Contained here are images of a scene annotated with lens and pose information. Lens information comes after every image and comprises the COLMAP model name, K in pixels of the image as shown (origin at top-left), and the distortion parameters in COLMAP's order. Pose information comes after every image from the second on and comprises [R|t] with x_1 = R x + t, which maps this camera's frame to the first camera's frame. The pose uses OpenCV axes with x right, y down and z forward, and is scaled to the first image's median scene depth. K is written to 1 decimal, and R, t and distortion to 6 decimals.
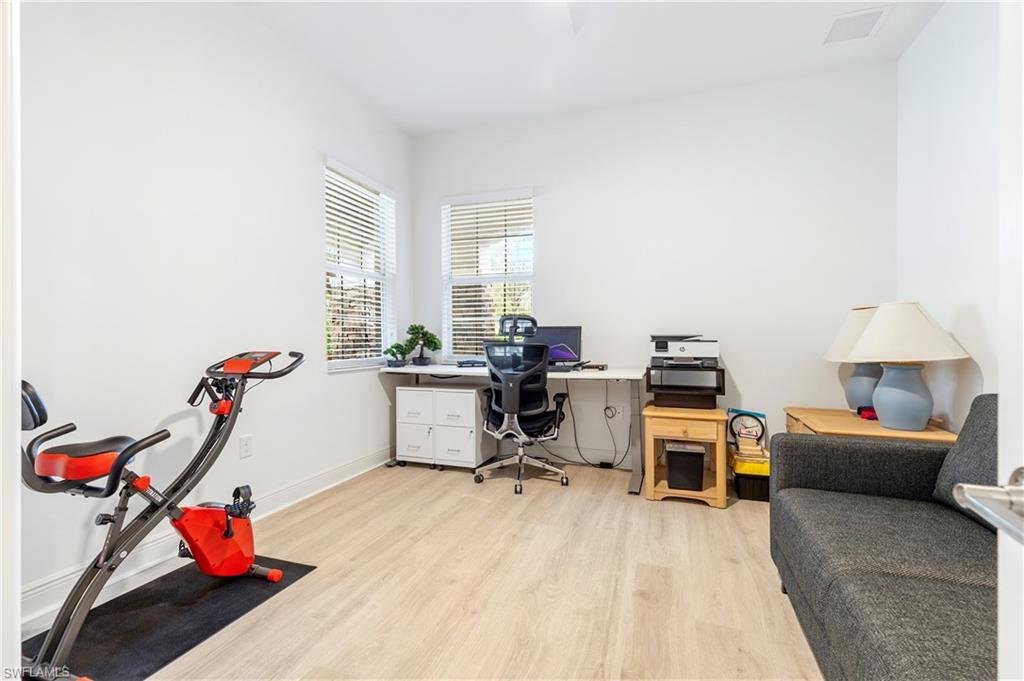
lens RADIAL K [[462.3, 0, 517.5], [0, 462.3, 336.7], [0, 0, 1]] dist [0.003026, -0.000065]
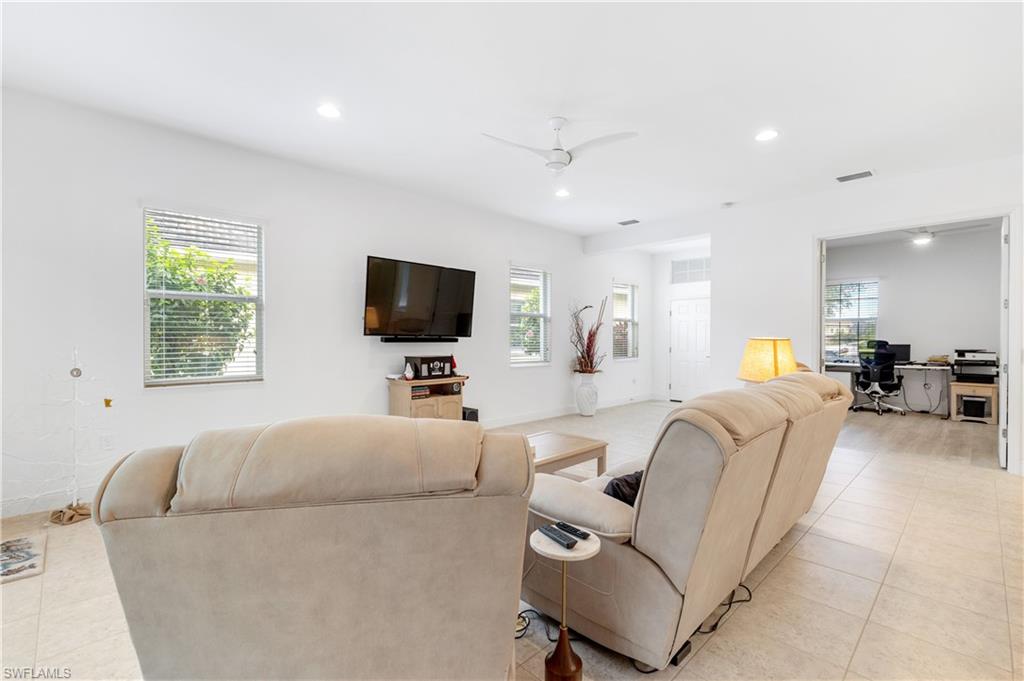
lens RADIAL K [[471.8, 0, 507.9], [0, 471.8, 342.6], [0, 0, 1]] dist [0.002514, 0.000077]
pose [[0.892647, 0.004466, -0.450734, -0.584697], [0.001106, 0.999926, 0.012099, -0.065403], [0.450754, -0.011298, 0.892577, -1.930855]]
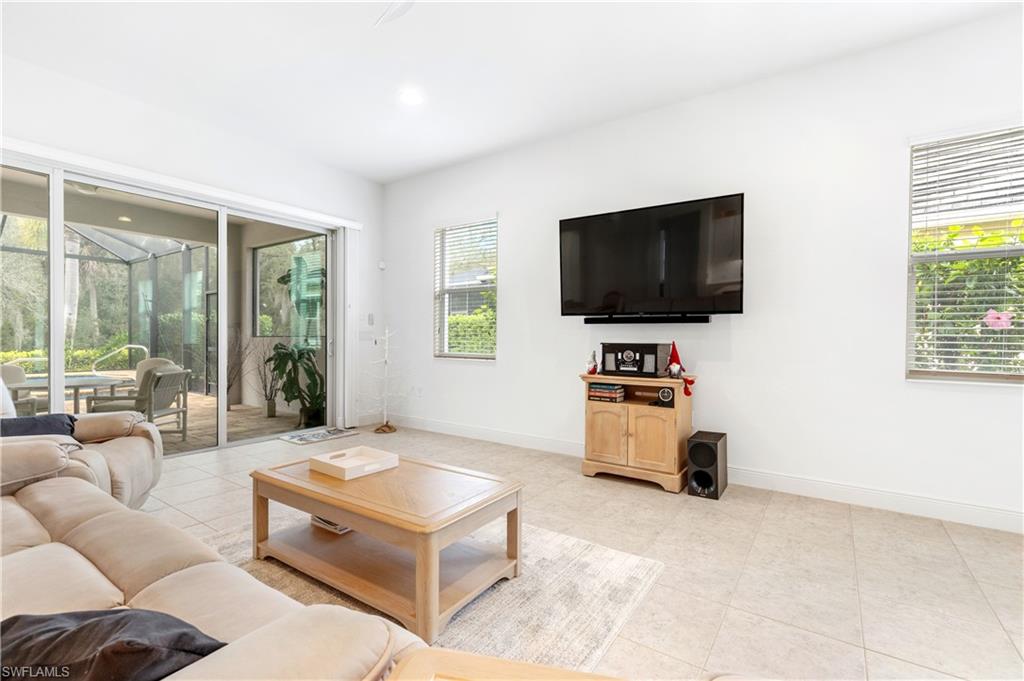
lens RADIAL K [[462.3, 0, 517.5], [0, 462.3, 336.7], [0, 0, 1]] dist [0.003026, -0.000065]
pose [[-0.266634, -0.000182, -0.963798, -0.441715], [-0.004126, 0.999991, 0.000953, -0.013000], [0.963789, 0.004231, -0.266632, -0.545670]]
